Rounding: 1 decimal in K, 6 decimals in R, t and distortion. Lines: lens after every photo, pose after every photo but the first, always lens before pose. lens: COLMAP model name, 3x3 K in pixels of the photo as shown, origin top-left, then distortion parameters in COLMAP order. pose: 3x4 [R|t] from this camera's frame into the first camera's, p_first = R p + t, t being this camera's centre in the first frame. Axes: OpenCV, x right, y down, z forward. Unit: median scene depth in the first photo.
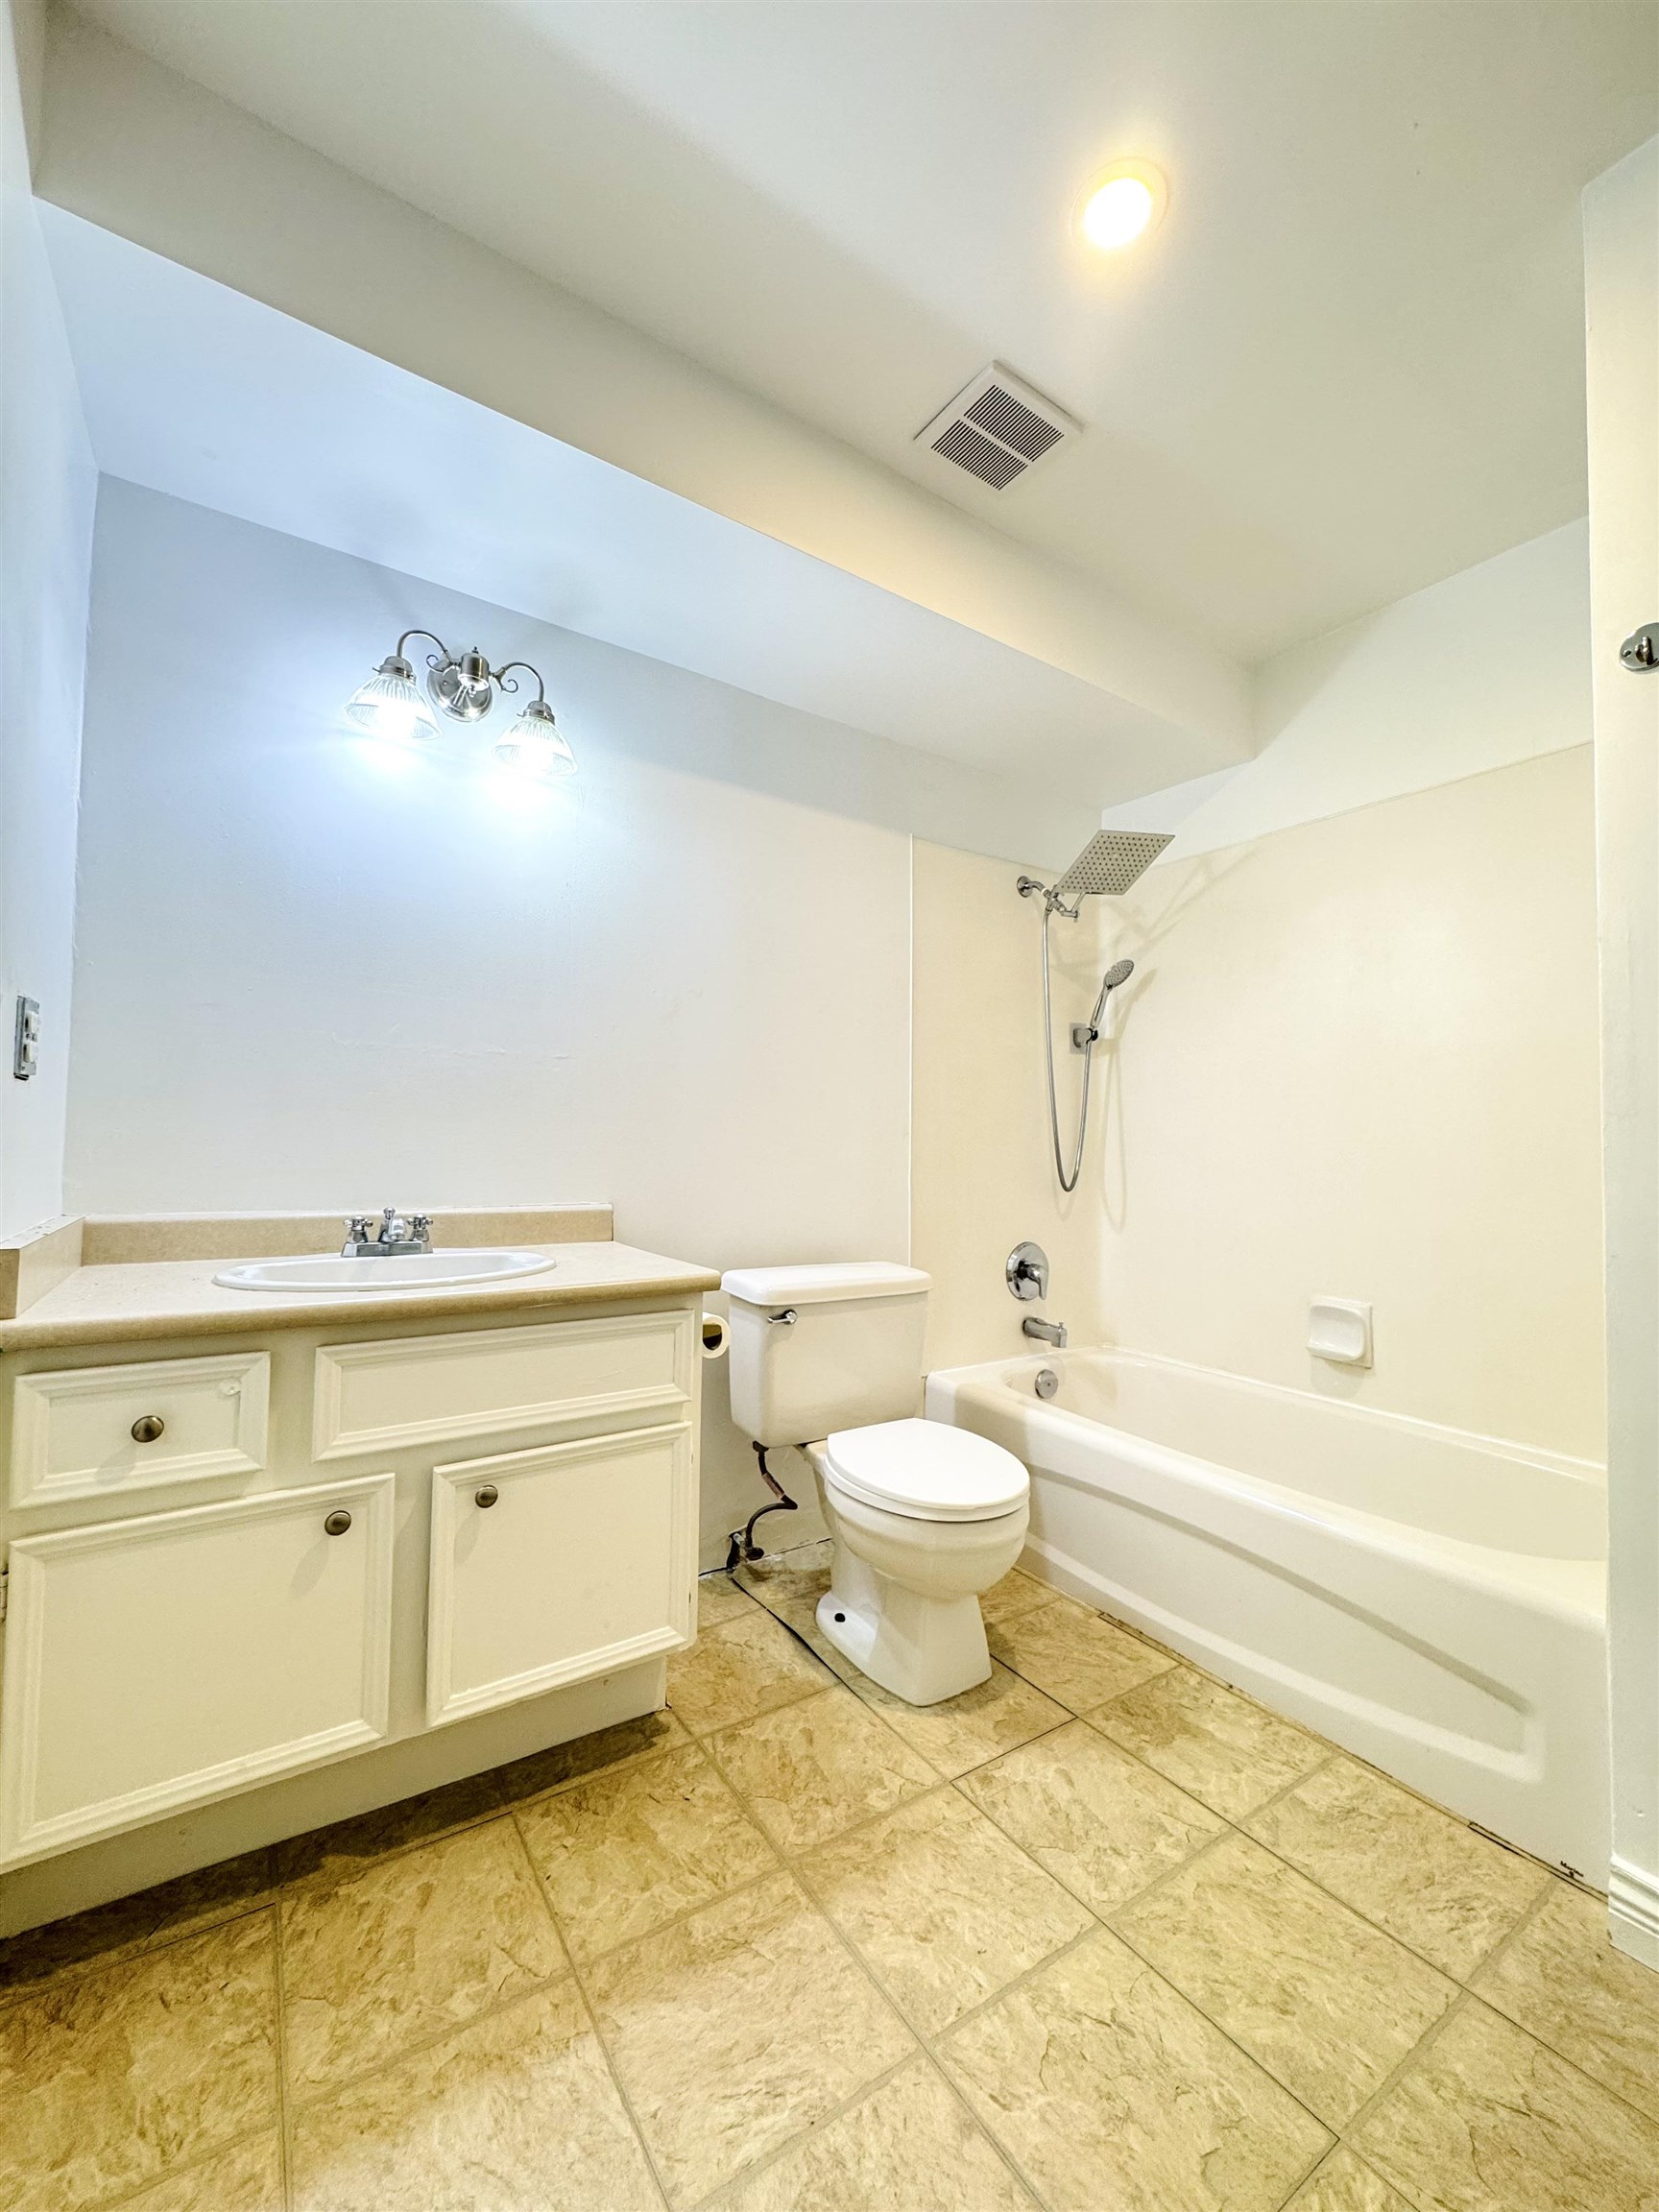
lens RADIAL K [[880.7, 0, 821.4], [0, 880.7, 1109.5], [0, 0, 1]] dist [-0.009285, 0.000758]
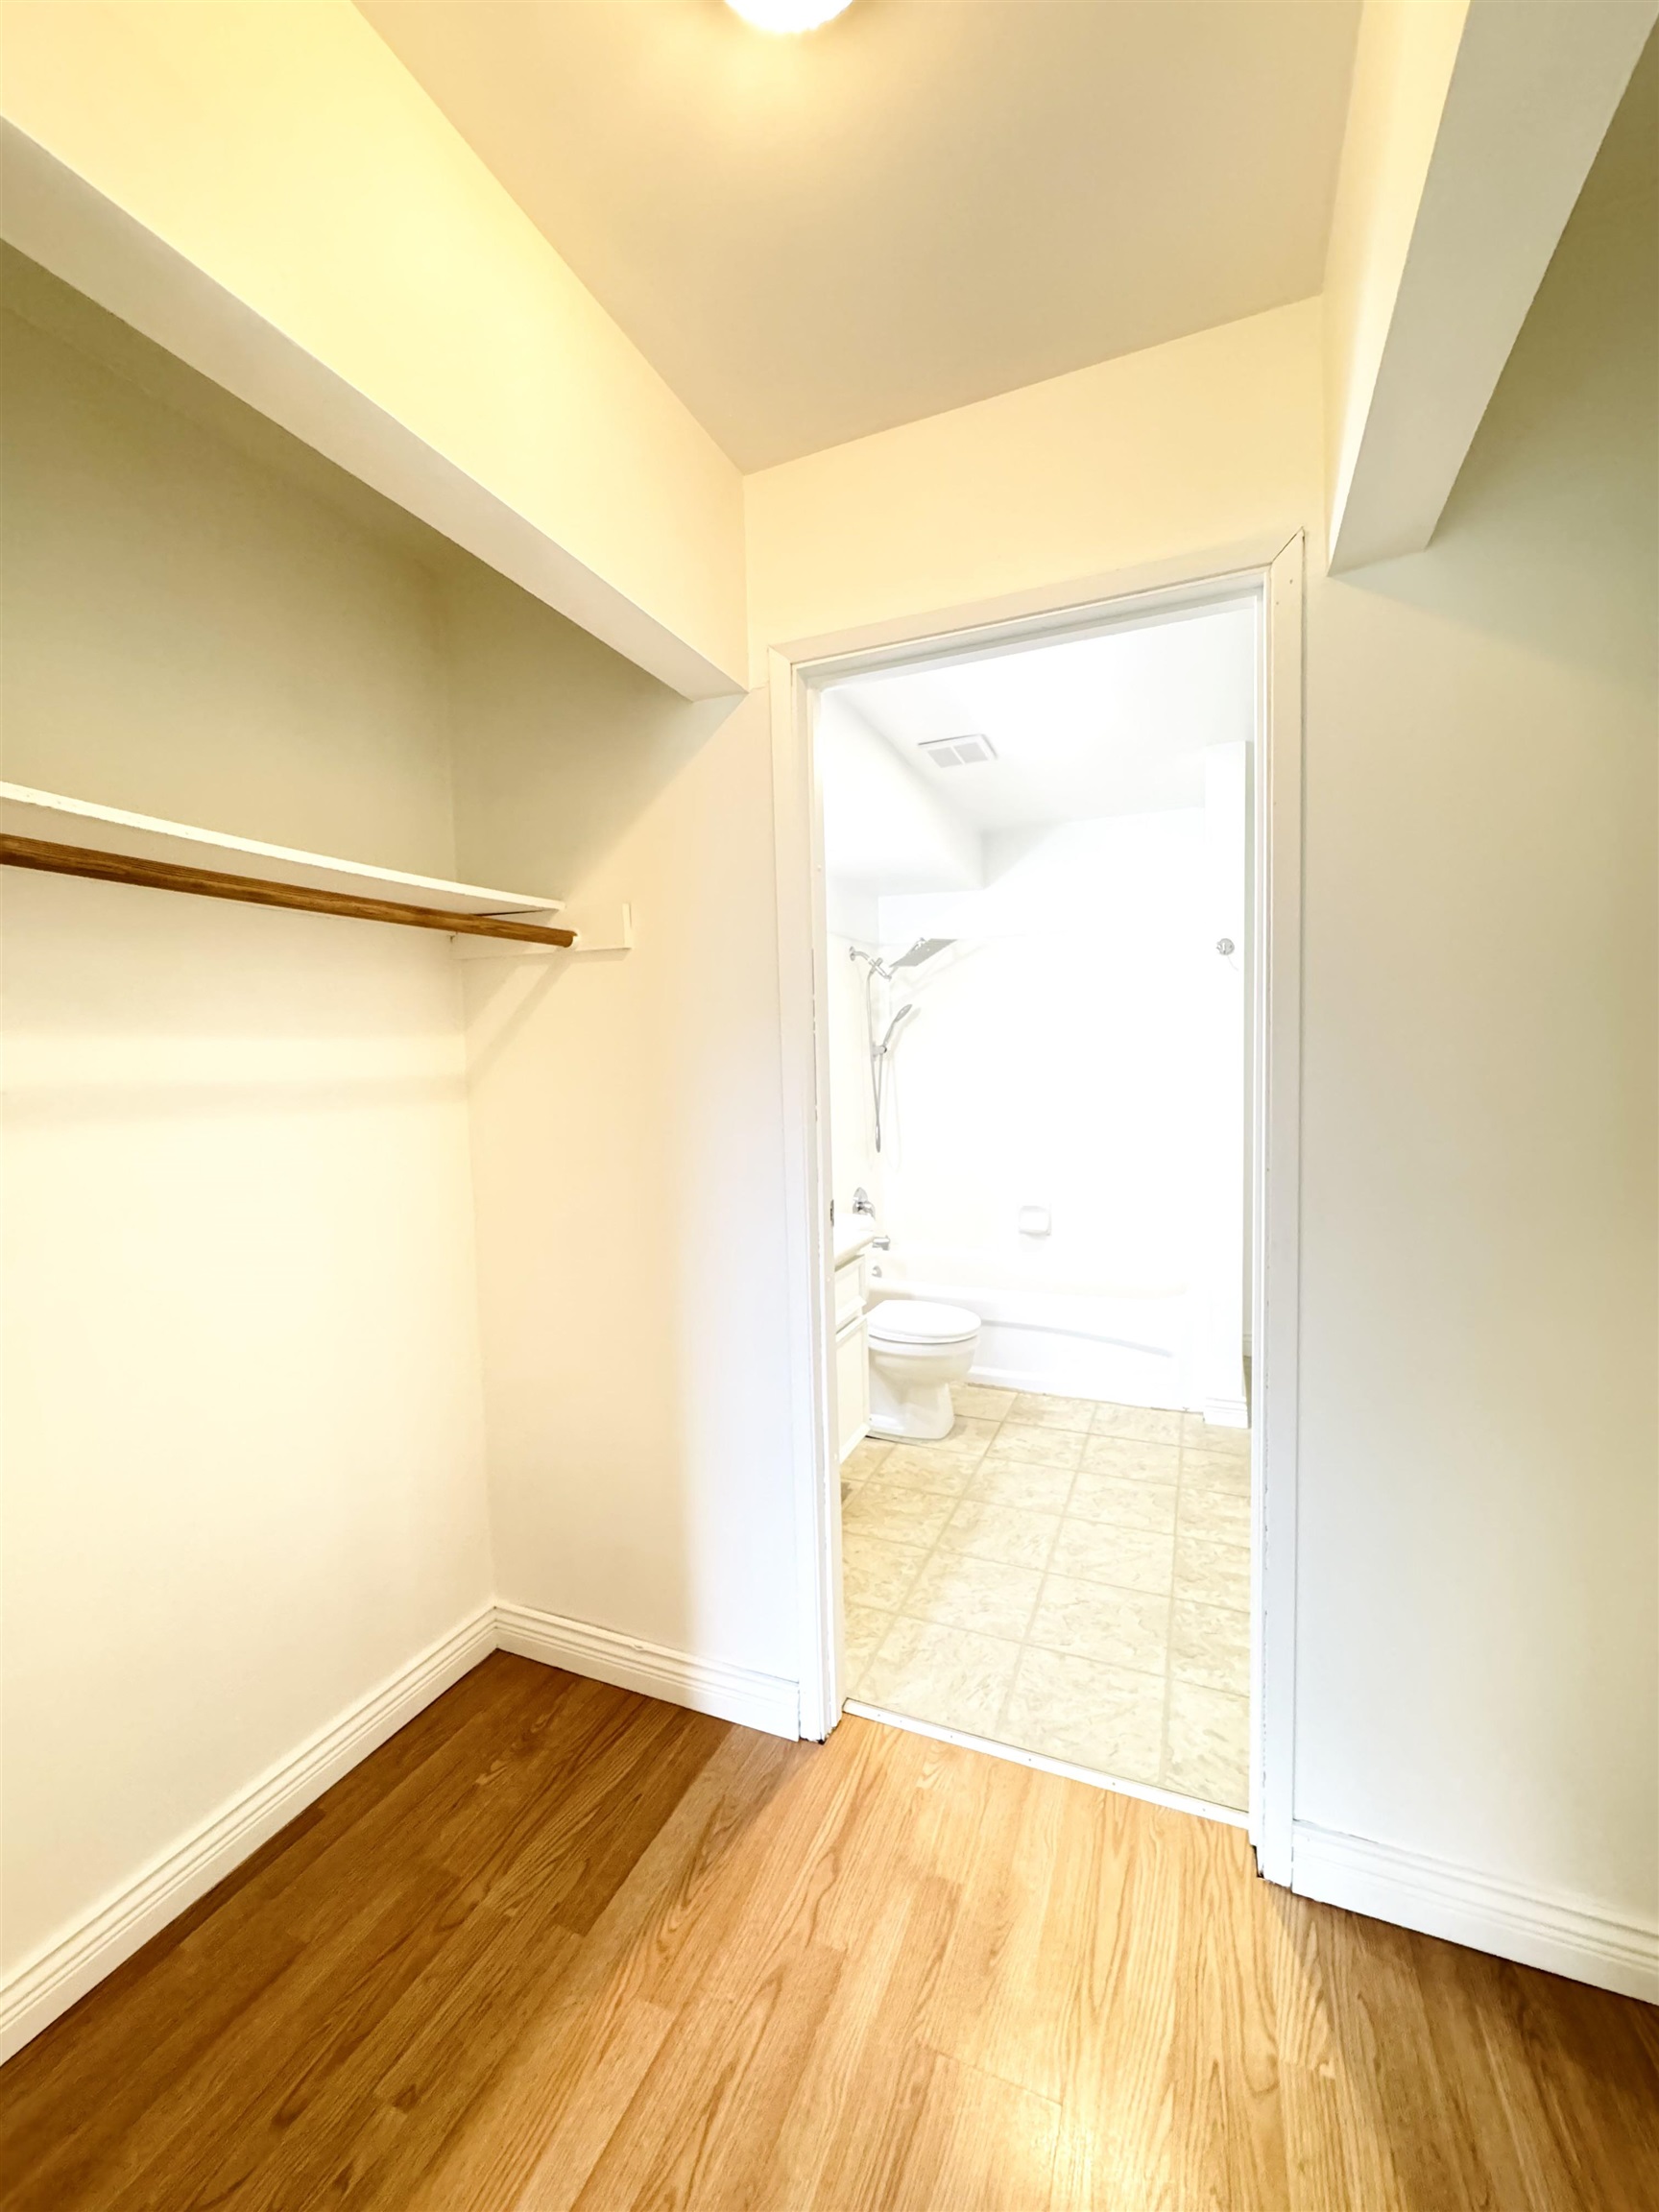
lens RADIAL K [[880.7, 0, 841.2], [0, 880.7, 1102.7], [0, 0, 1]] dist [-0.009285, 0.000758]
pose [[0.827454, -0.060598, 0.558254, -1.180029], [0.020404, 0.996748, 0.077953, -0.216896], [-0.561163, -0.053112, 0.826000, -0.451421]]
